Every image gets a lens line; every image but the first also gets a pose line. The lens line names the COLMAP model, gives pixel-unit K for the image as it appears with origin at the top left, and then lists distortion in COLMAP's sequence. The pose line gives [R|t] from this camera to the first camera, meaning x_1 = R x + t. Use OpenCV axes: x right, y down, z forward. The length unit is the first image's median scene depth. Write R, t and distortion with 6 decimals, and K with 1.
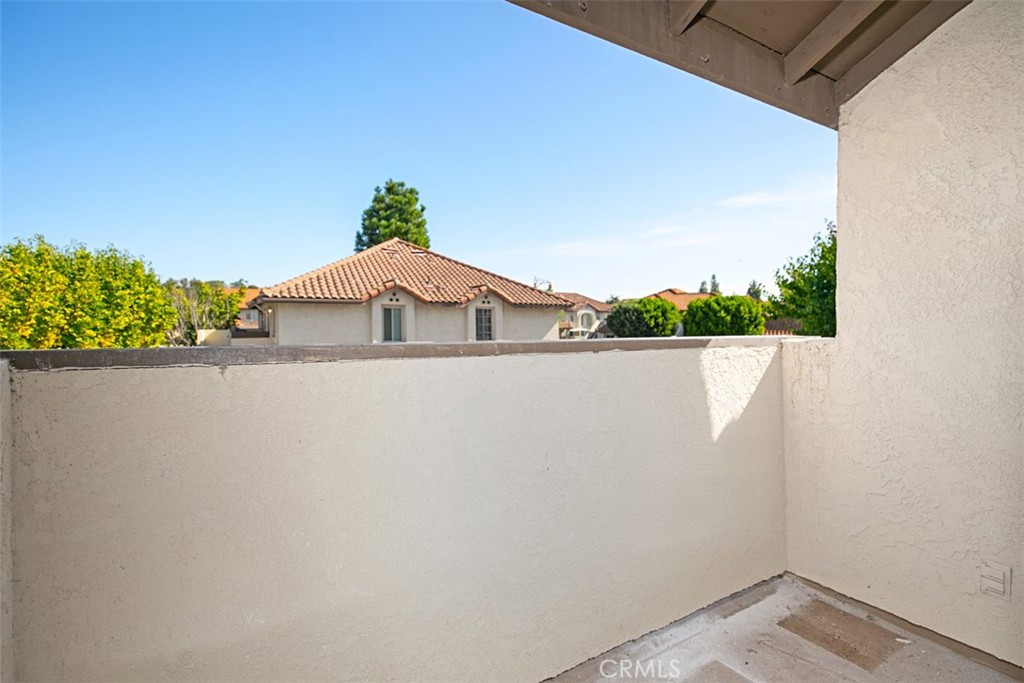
lens RADIAL K [[473.1, 0, 512.9], [0, 473.1, 335.8], [0, 0, 1]] dist [0.003610, -0.001441]
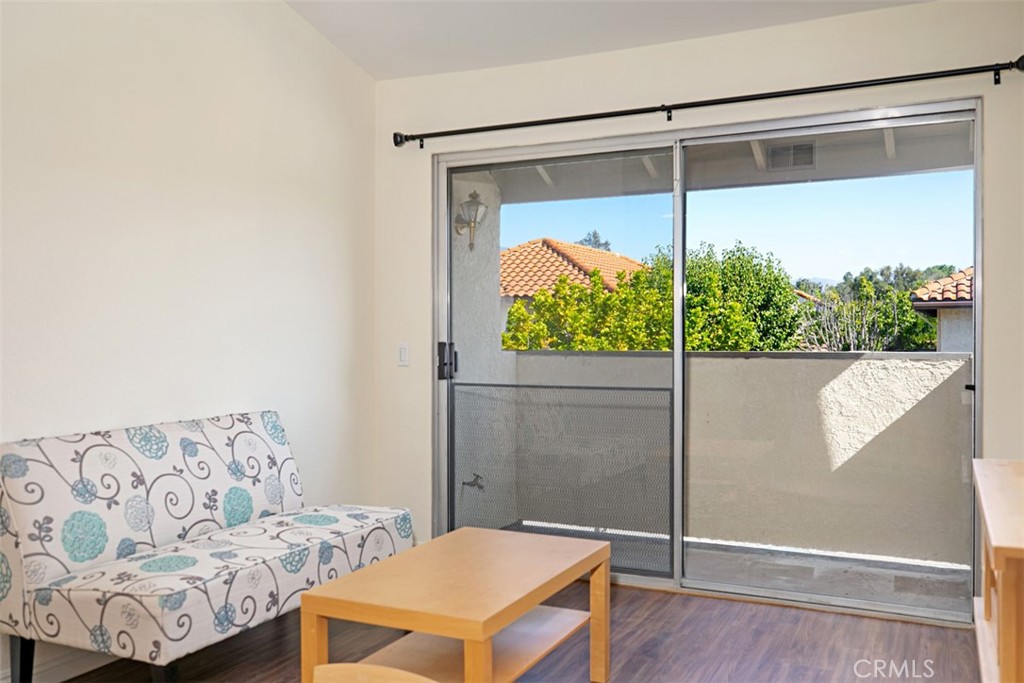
lens RADIAL K [[917.9, 0, 501.8], [0, 917.9, 339.6], [0, 0, 1]] dist [0.014615, -0.011633]
pose [[0.525405, -0.001752, -0.850850, 0.493794], [-0.022289, 0.999626, -0.015822, 0.007995], [0.850560, 0.027277, 0.525170, -0.283438]]
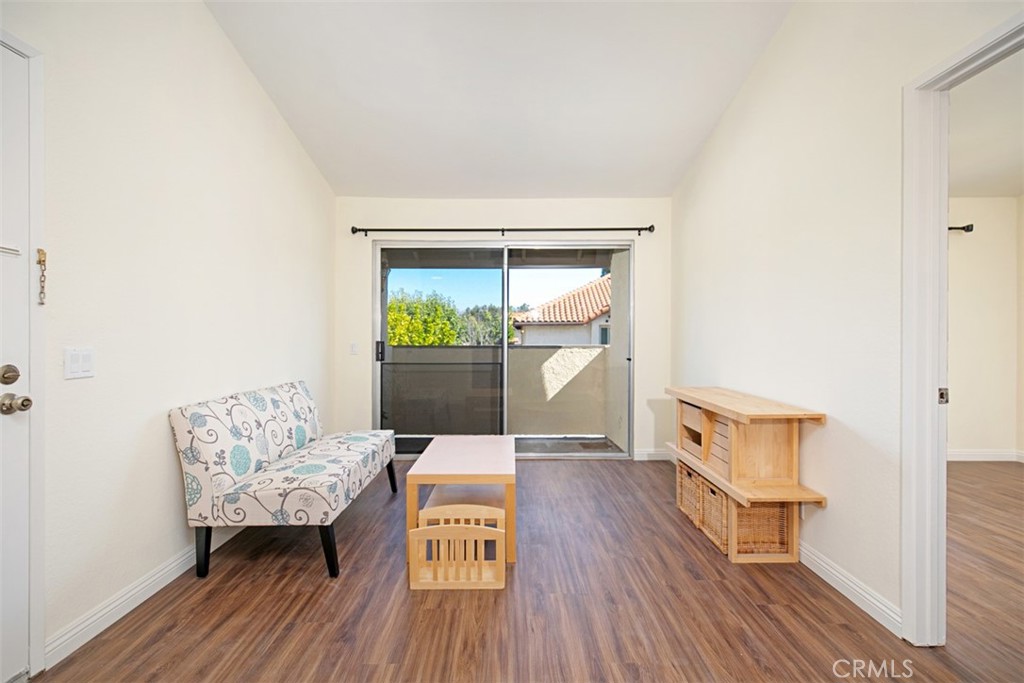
lens RADIAL K [[473.1, 0, 513.0], [0, 473.1, 336.2], [0, 0, 1]] dist [0.003610, -0.001441]
pose [[0.851160, -0.006446, -0.524868, 0.409330], [-0.011931, 0.999429, -0.031623, 0.011076], [0.524772, 0.033179, 0.850596, -0.400785]]
